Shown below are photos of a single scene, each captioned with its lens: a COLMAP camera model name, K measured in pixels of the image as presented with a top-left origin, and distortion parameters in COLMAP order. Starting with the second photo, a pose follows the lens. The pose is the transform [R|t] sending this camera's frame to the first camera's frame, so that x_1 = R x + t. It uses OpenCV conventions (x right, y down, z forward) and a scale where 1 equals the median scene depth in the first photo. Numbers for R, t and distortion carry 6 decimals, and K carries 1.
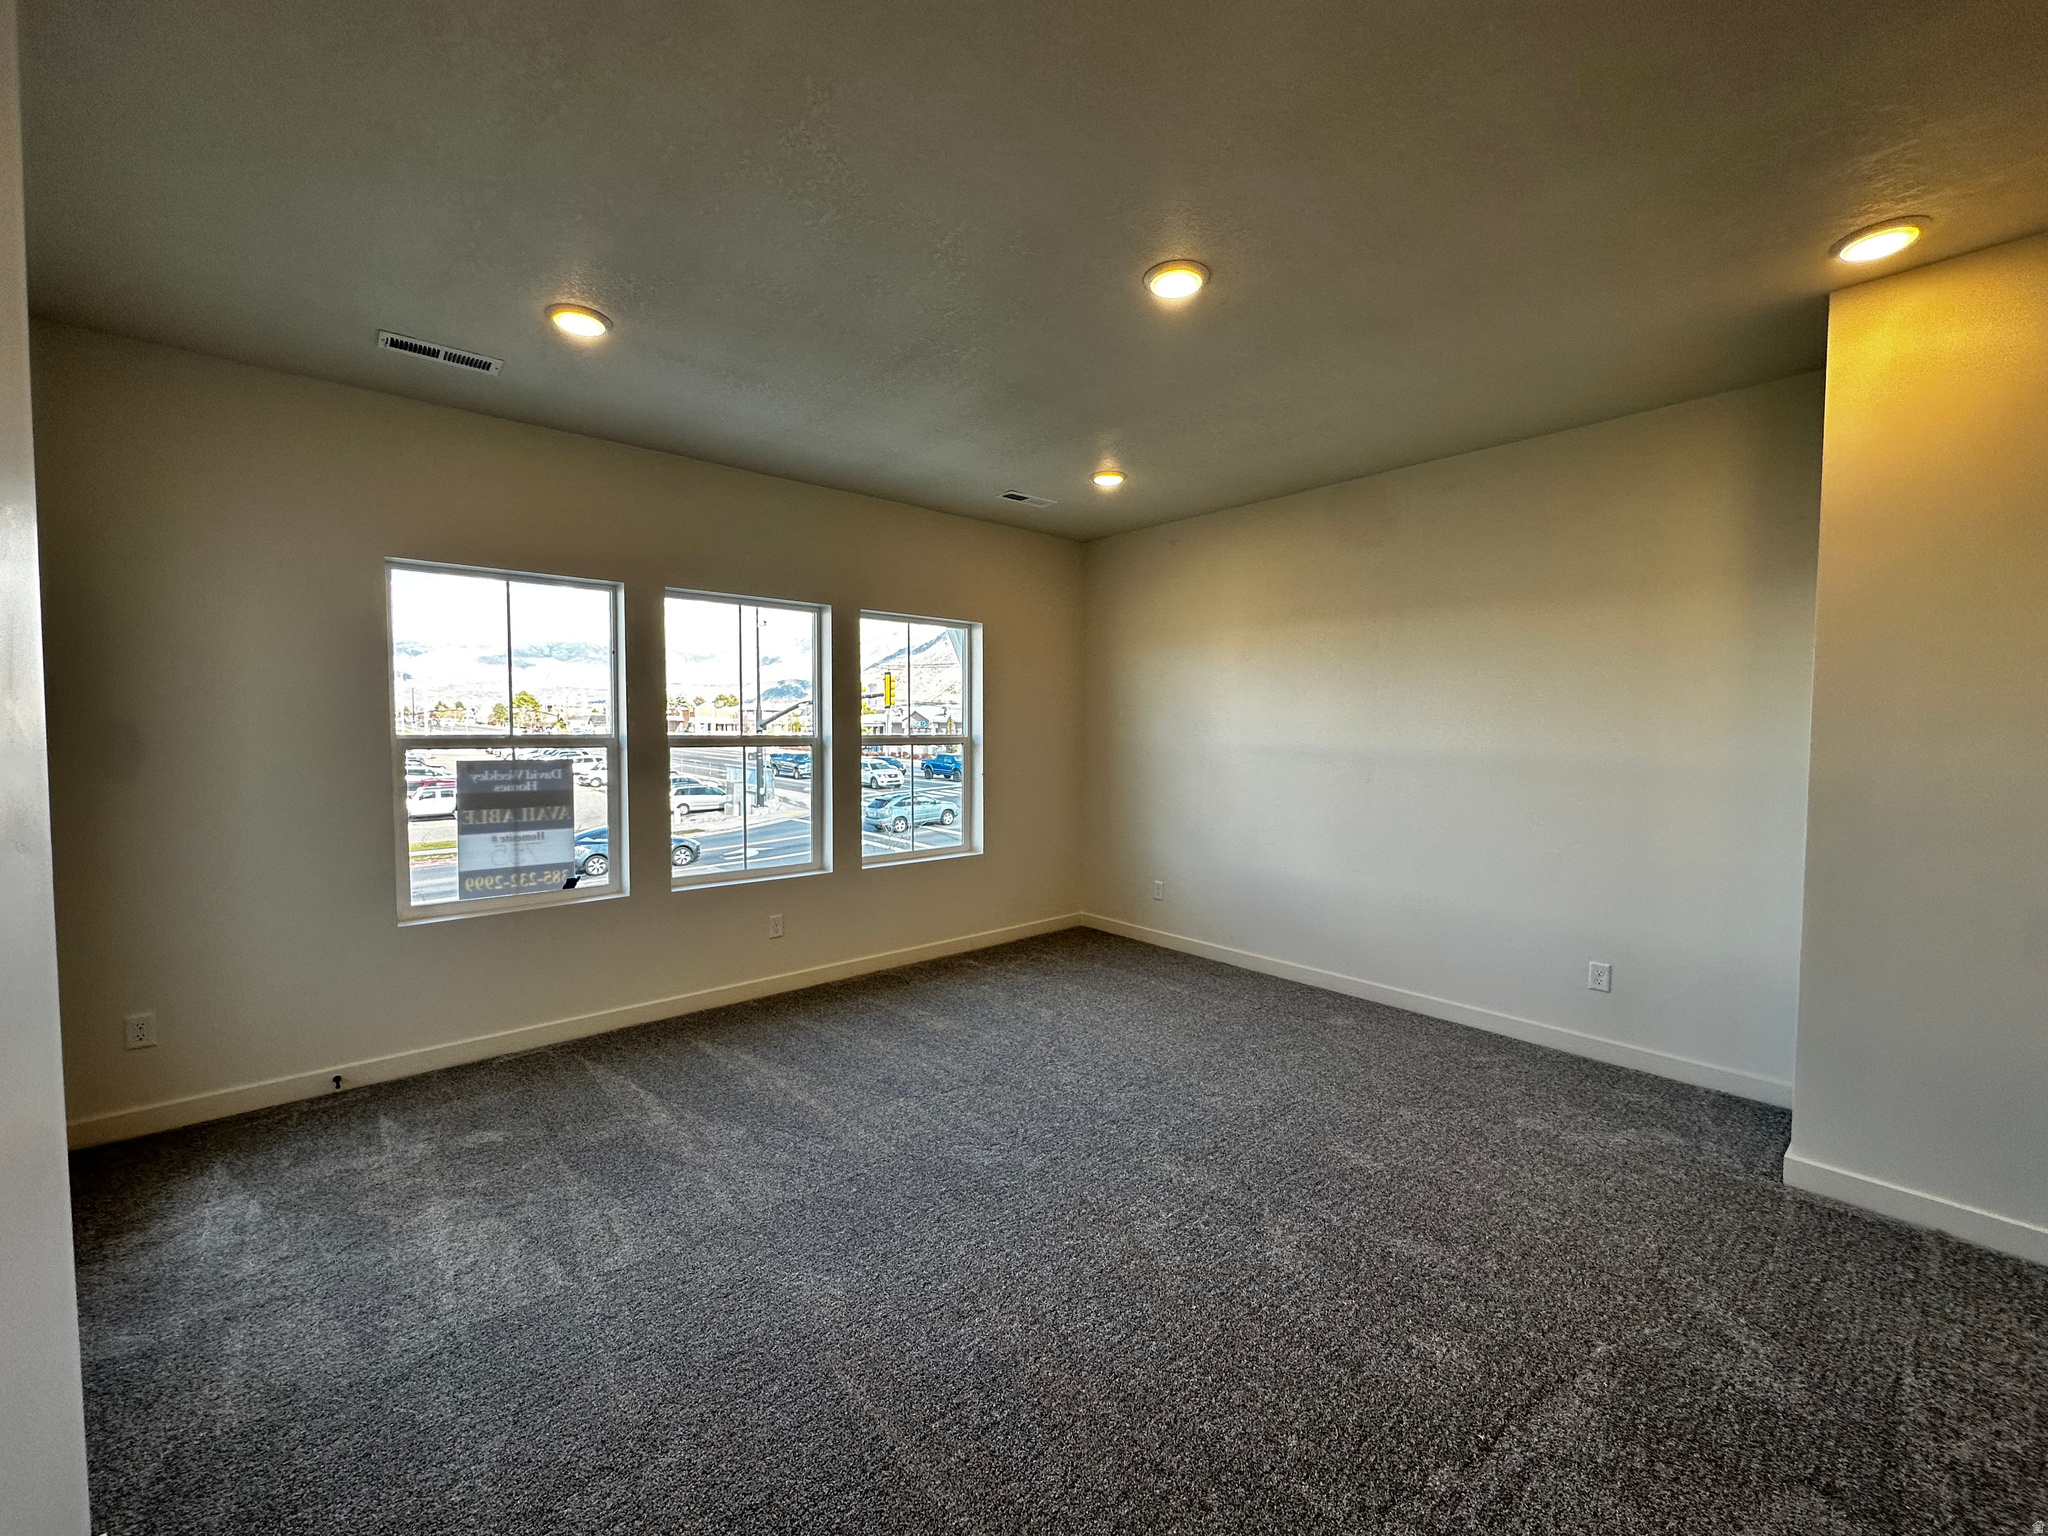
lens RADIAL K [[818.2, 0, 1034.8], [0, 818.2, 766.7], [0, 0, 1]] dist [-0.004031, 0.001069]
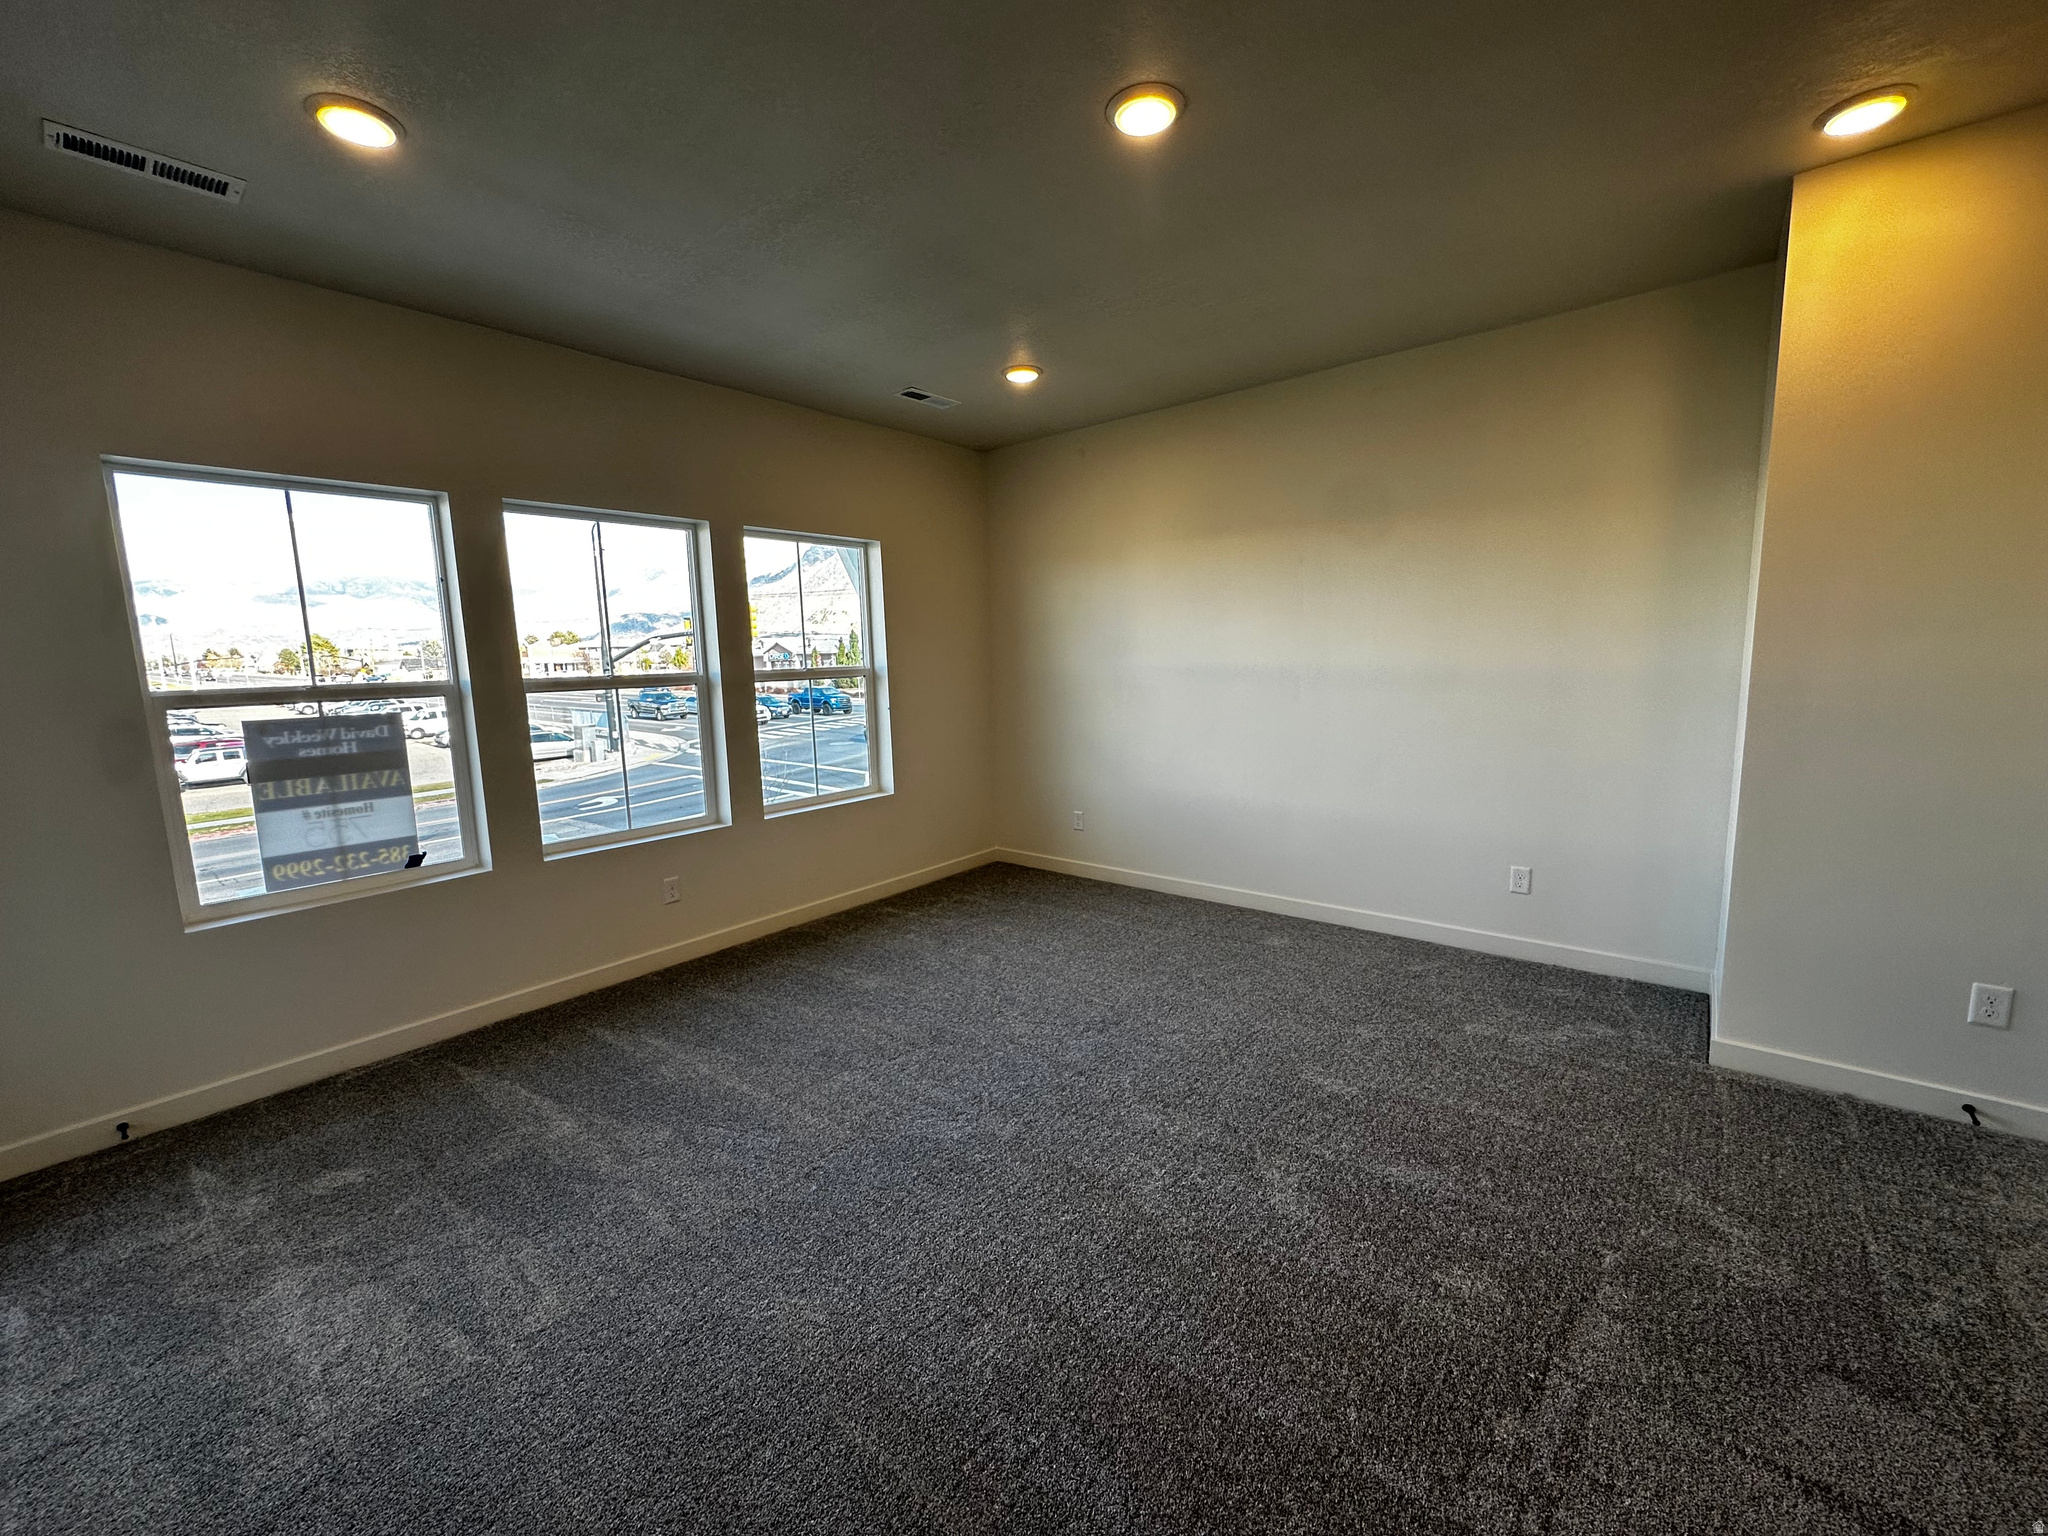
lens RADIAL K [[818.2, 0, 1035.2], [0, 818.2, 764.6], [0, 0, 1]] dist [-0.004031, 0.001069]
pose [[0.986967, -0.052920, 0.151972, -0.084995], [0.039657, 0.995240, 0.089020, -0.006344], [-0.155960, -0.081833, 0.984368, 0.116568]]
